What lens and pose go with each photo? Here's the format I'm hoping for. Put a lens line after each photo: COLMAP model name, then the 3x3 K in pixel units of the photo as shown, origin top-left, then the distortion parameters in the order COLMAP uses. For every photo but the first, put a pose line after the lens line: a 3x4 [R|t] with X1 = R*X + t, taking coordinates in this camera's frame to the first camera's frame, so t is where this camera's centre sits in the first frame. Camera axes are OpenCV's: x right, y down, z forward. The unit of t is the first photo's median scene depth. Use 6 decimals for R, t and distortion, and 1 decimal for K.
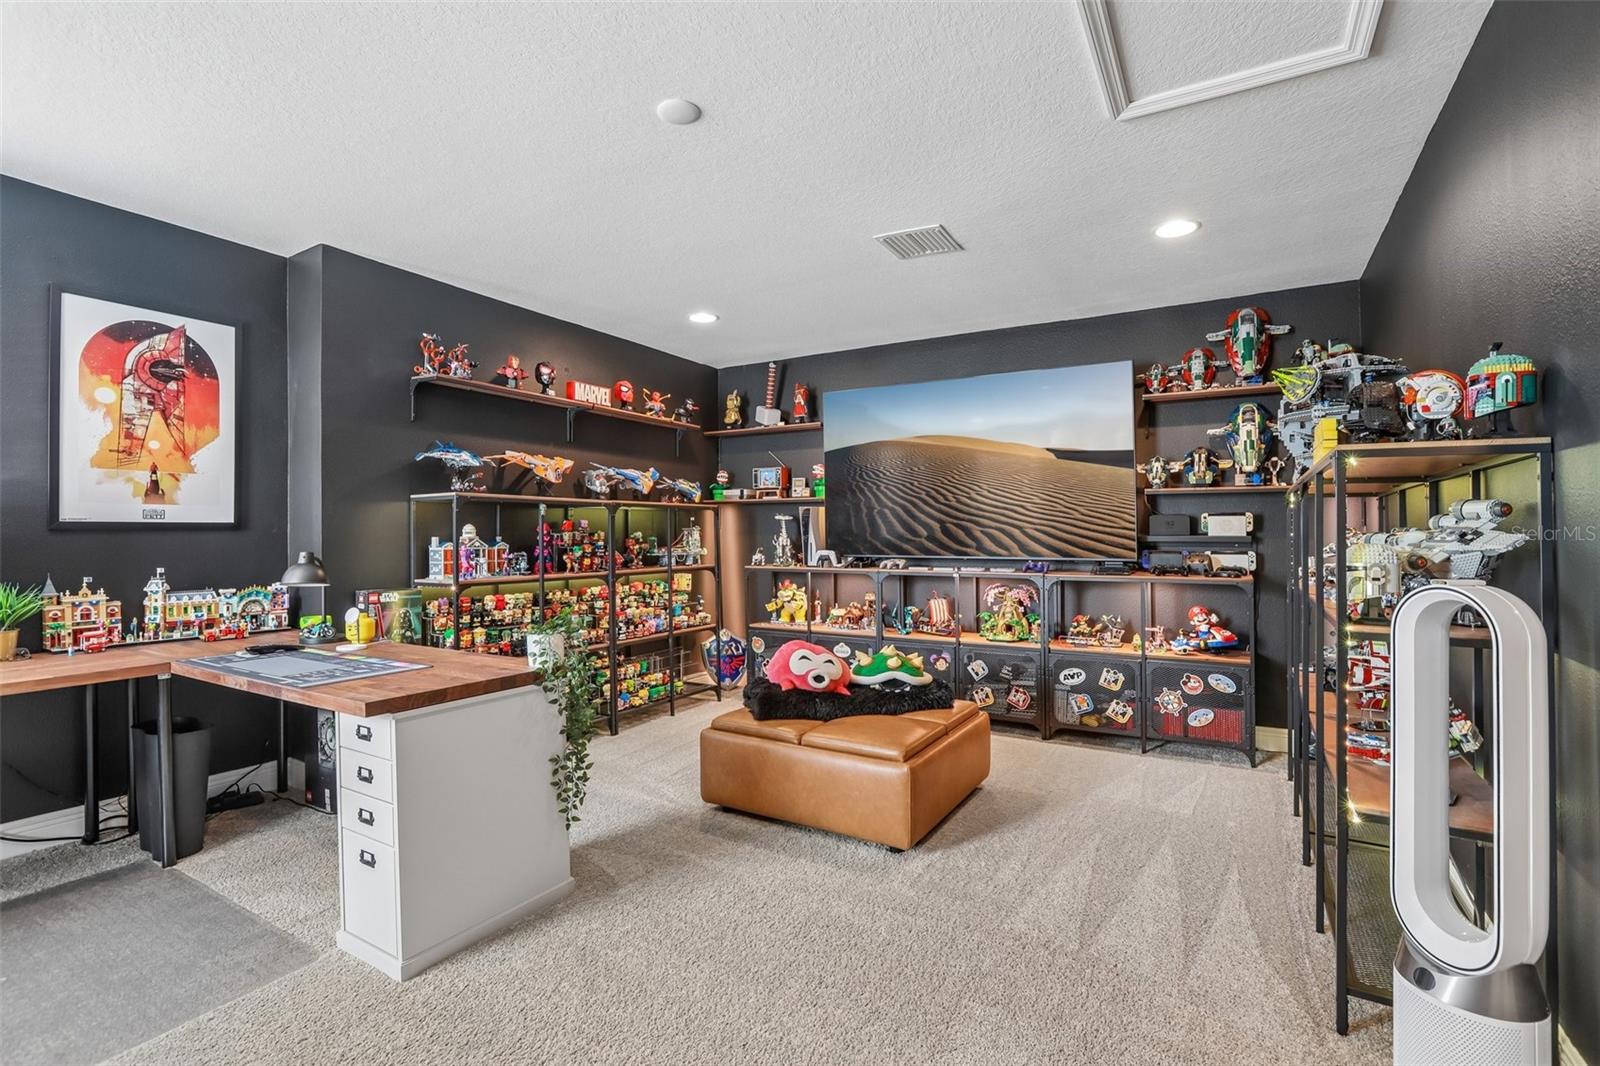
lens RADIAL K [[727.1, 0, 799.5], [0, 727.1, 537.9], [0, 0, 1]] dist [-0.045686, 0.014216]
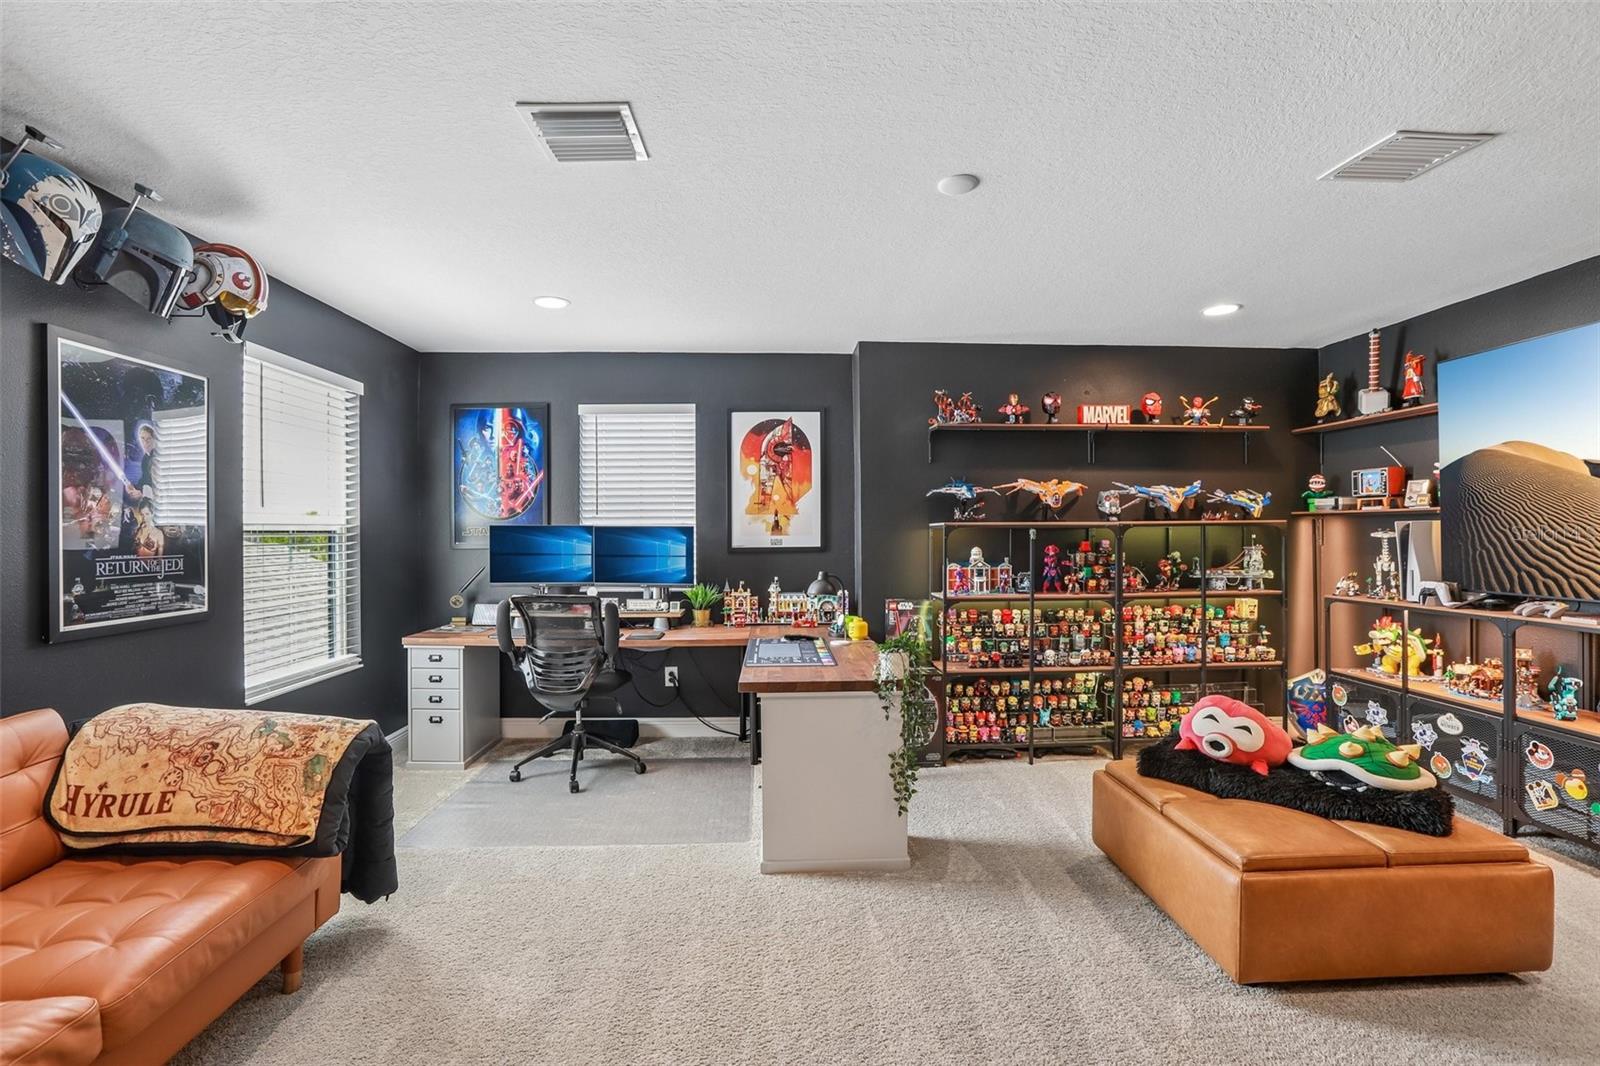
lens RADIAL K [[727.1, 0, 806.9], [0, 727.1, 545.0], [0, 0, 1]] dist [-0.045686, 0.014216]
pose [[0.561468, 0.012532, -0.827403, 0.432372], [0.000564, 0.999879, 0.015527, -0.049537], [0.827498, -0.009185, 0.561394, 0.145206]]
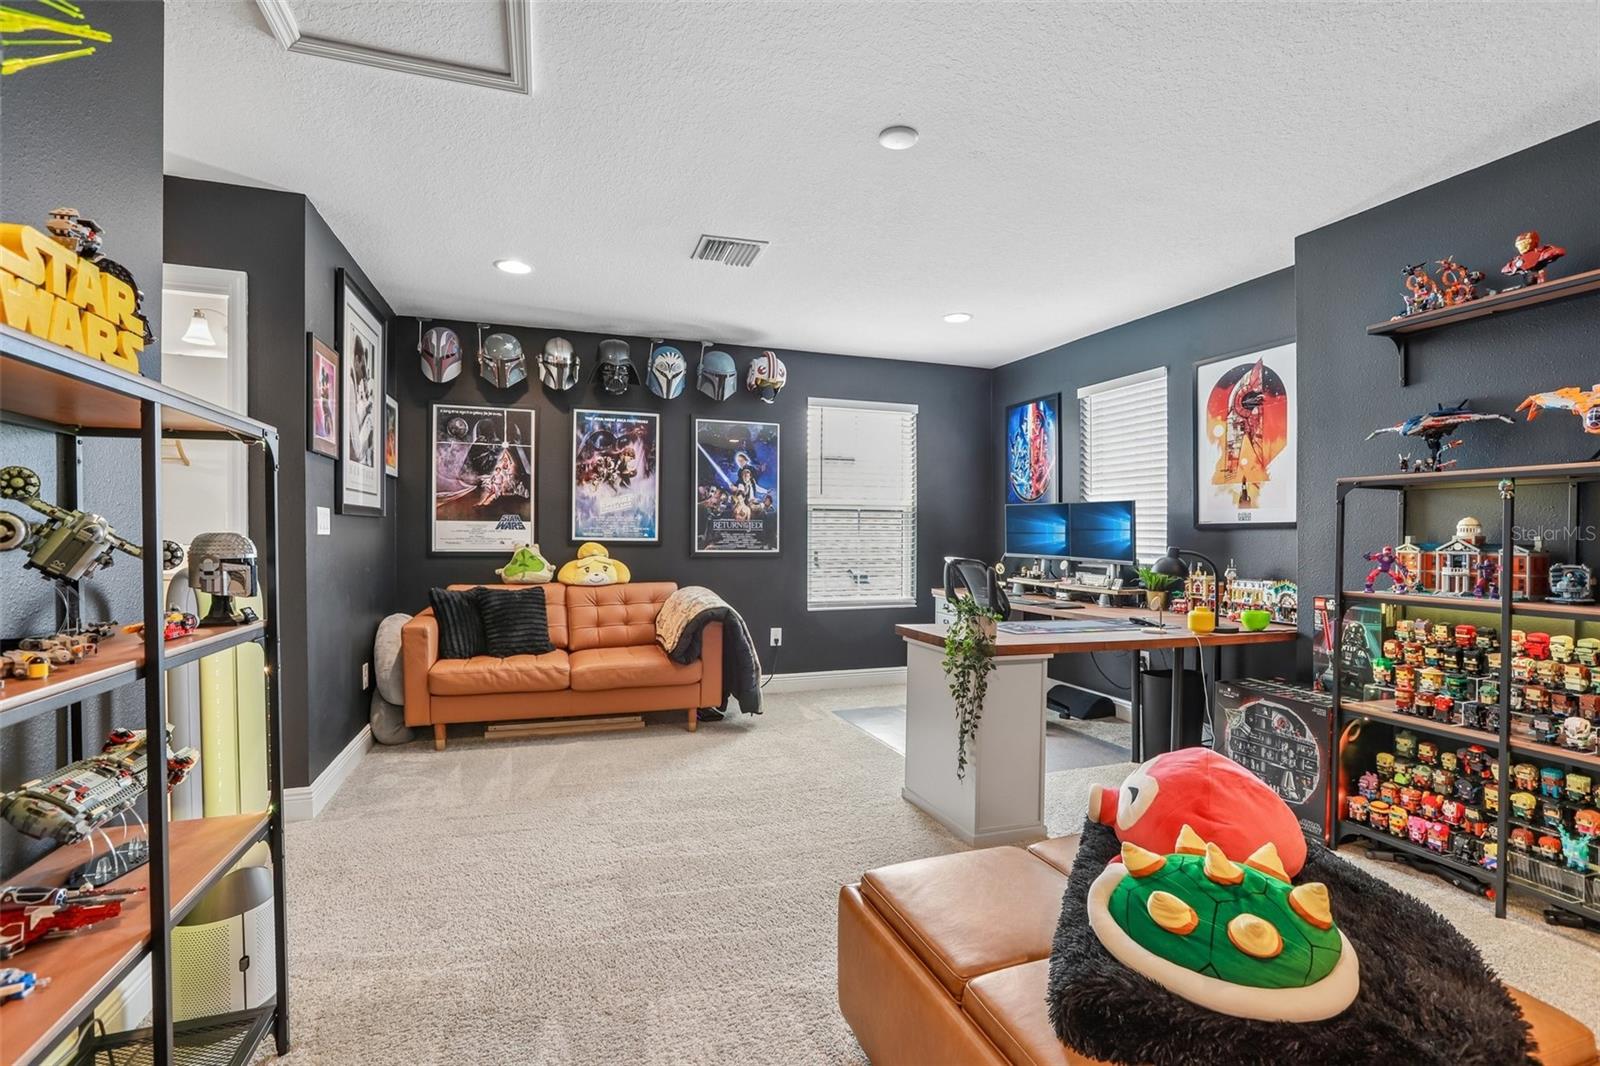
lens RADIAL K [[727.1, 0, 789.6], [0, 727.1, 542.7], [0, 0, 1]] dist [-0.045686, 0.014216]
pose [[-0.630473, 0.007117, -0.776179, 0.555362], [-0.010219, 0.999795, 0.017468, -0.001361], [0.776144, 0.018945, -0.630271, 1.117575]]
